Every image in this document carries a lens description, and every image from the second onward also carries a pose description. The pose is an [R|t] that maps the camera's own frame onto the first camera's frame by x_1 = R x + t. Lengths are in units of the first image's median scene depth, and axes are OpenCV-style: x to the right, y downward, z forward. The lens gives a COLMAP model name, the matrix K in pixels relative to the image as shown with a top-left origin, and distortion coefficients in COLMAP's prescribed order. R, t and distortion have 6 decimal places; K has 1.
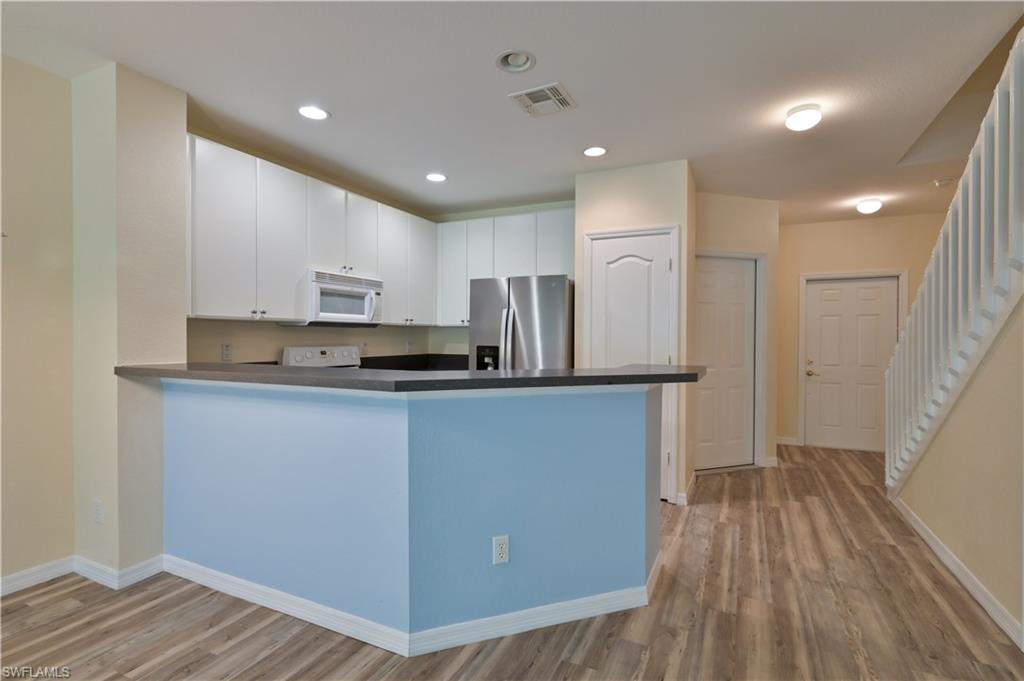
lens RADIAL K [[491.9, 0, 513.6], [0, 491.9, 343.5], [0, 0, 1]] dist [0.002173, -0.000178]
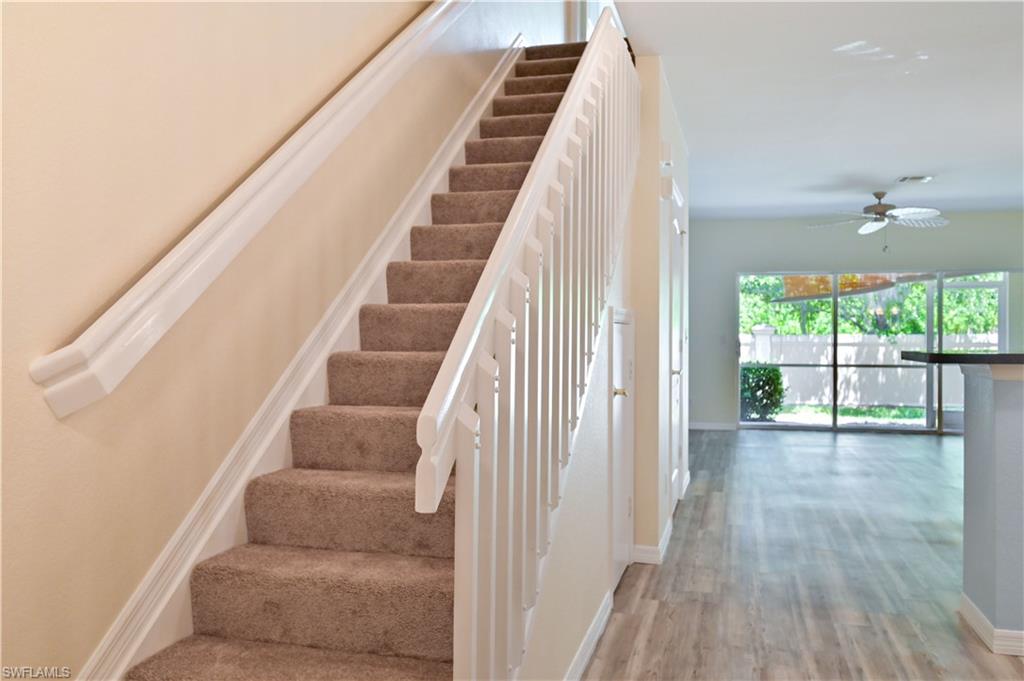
lens RADIAL K [[821.2, 0, 513.0], [0, 821.2, 340.1], [0, 0, 1]] dist [-0.002411, 0.005841]
pose [[-0.984558, -0.005123, -0.174983, 0.954853], [-0.008627, 0.999777, 0.019268, 0.008103], [0.174845, 0.020480, -0.984383, 1.653583]]
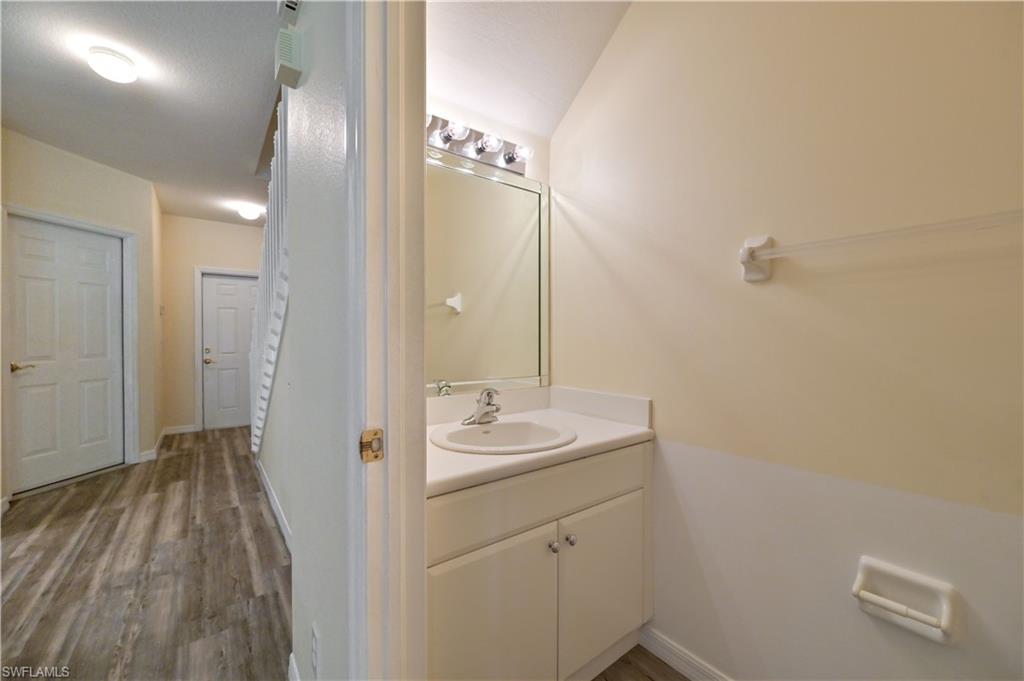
lens RADIAL K [[401.8, 0, 510.3], [0, 401.8, 337.3], [0, 0, 1]] dist [-0.000802, 0.000327]
pose [[0.461544, -0.002667, 0.887113, 0.235981], [0.013083, 0.999907, -0.003800, 0.036142], [-0.887021, 0.013360, 0.461536, 0.027228]]
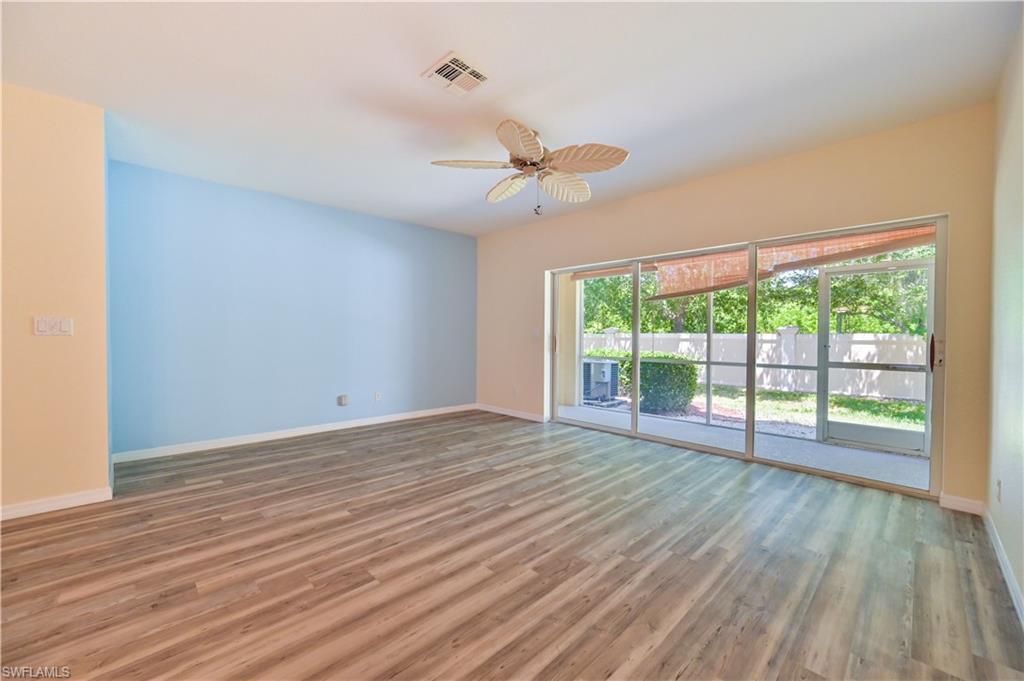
lens RADIAL K [[401.8, 0, 511.6], [0, 401.8, 343.3], [0, 0, 1]] dist [-0.000802, 0.000327]
pose [[-0.937869, -0.015038, 0.346662, -0.895471], [-0.003119, 0.999385, 0.034915, 0.035389], [-0.346974, 0.031665, -0.937340, 0.222681]]
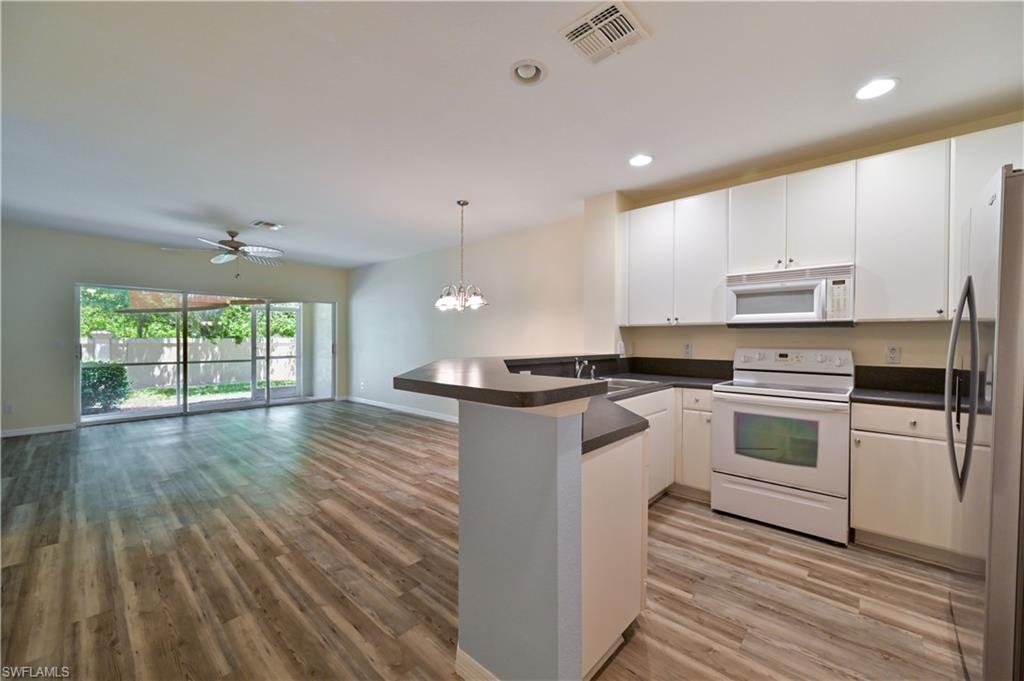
lens RADIAL K [[401.8, 0, 512.3], [0, 401.8, 343.0], [0, 0, 1]] dist [-0.000802, 0.000327]
pose [[-0.292634, 0.003449, -0.956218, 0.611054], [-0.020649, 0.999738, 0.009925, -0.002924], [0.956002, 0.022650, -0.292486, 0.898086]]
